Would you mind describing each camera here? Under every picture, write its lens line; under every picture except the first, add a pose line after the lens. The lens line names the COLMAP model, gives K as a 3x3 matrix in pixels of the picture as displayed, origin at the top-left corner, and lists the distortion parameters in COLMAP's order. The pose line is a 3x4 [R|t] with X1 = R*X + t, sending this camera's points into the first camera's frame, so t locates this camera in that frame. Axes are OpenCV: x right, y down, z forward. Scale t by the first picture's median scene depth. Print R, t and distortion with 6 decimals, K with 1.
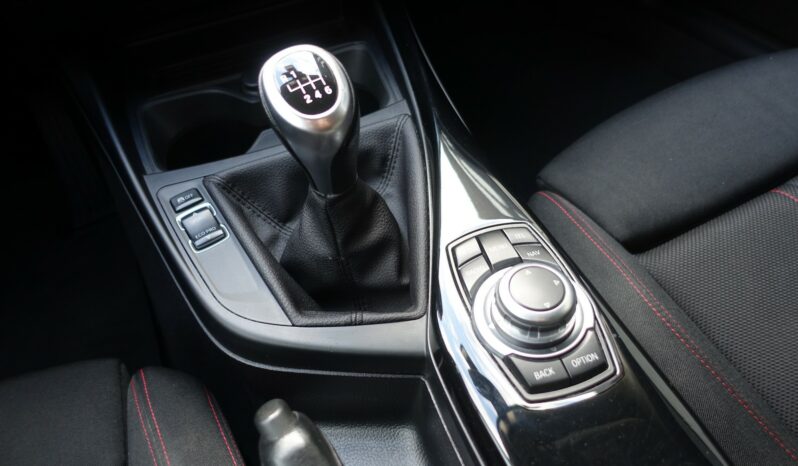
lens RADIAL K [[547.4, 0, 399.0], [0, 547.4, 233.0], [0, 0, 1]] dist [-0.007402, 0.000652]
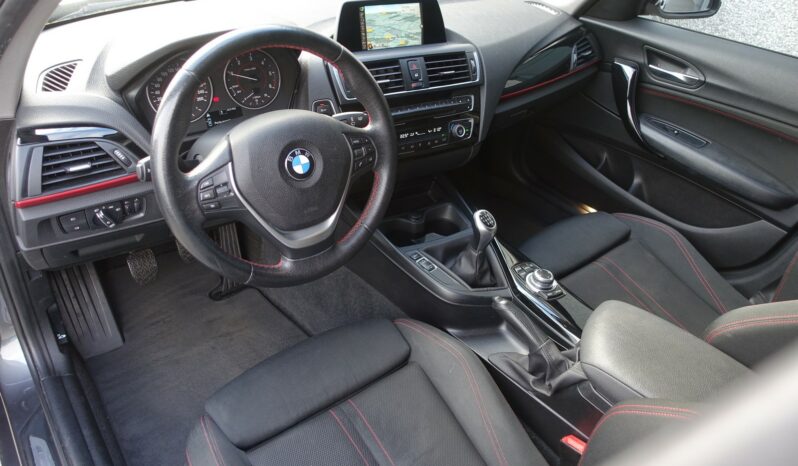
lens RADIAL K [[547.4, 0, 399.0], [0, 547.4, 233.0], [0, 0, 1]] dist [-0.007402, 0.000652]
pose [[0.961167, 0.035924, 0.273621, -1.531120], [0.028804, 0.973016, -0.228932, 0.571092], [-0.274462, 0.227923, 0.934196, -2.017722]]
